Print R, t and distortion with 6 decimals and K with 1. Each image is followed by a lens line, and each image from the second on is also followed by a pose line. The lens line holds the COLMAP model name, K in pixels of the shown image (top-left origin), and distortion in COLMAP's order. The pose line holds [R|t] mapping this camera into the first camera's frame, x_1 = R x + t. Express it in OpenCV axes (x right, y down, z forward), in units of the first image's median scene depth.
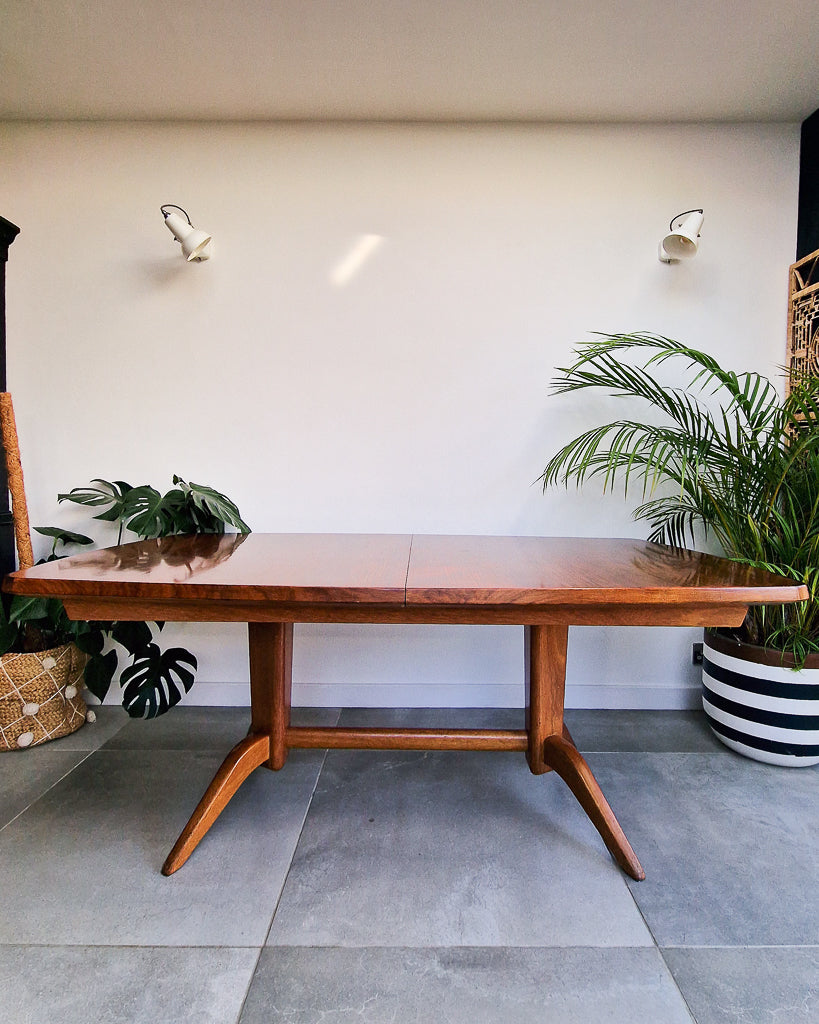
lens RADIAL K [[553.0, 0, 424.0], [0, 553.0, 504.1], [0, 0, 1]] dist [0.004594, -0.007870]
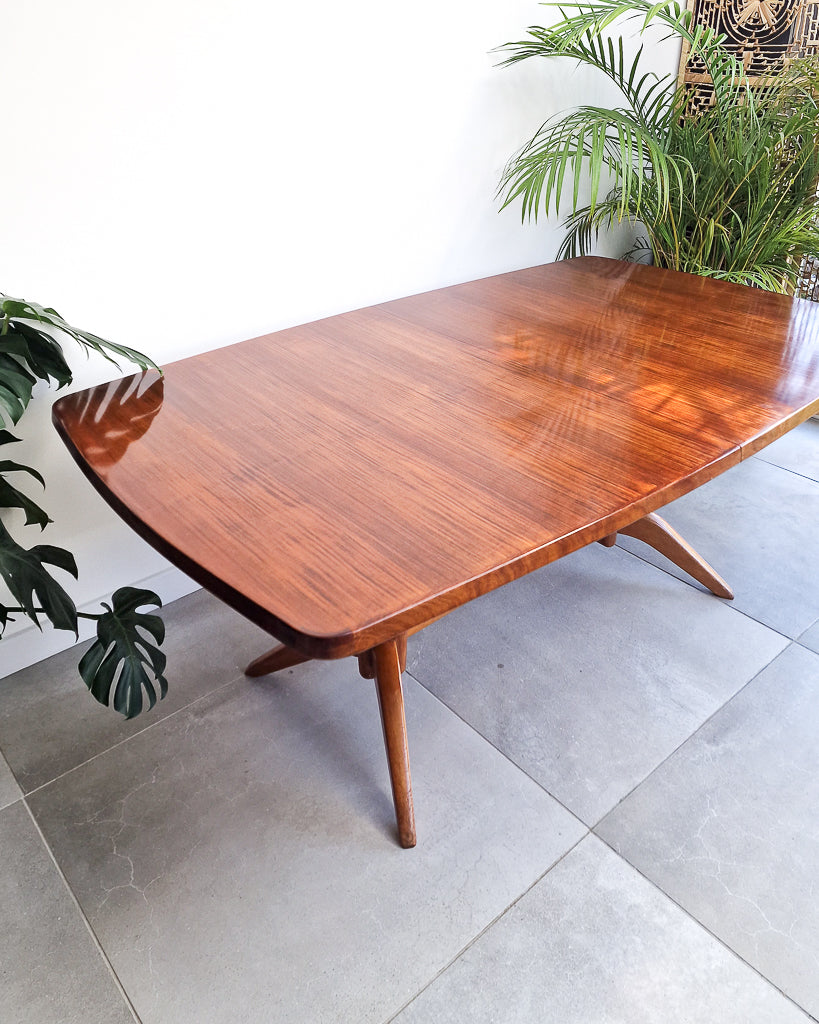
lens RADIAL K [[812.2, 0, 409.2], [0, 812.2, 413.1], [0, 0, 1]] dist [0.070780, -0.065877]
pose [[0.764022, -0.299399, 0.571515, -0.728477], [0.043537, 0.907715, 0.417322, -0.297528], [-0.643719, -0.293961, 0.706550, 0.262165]]
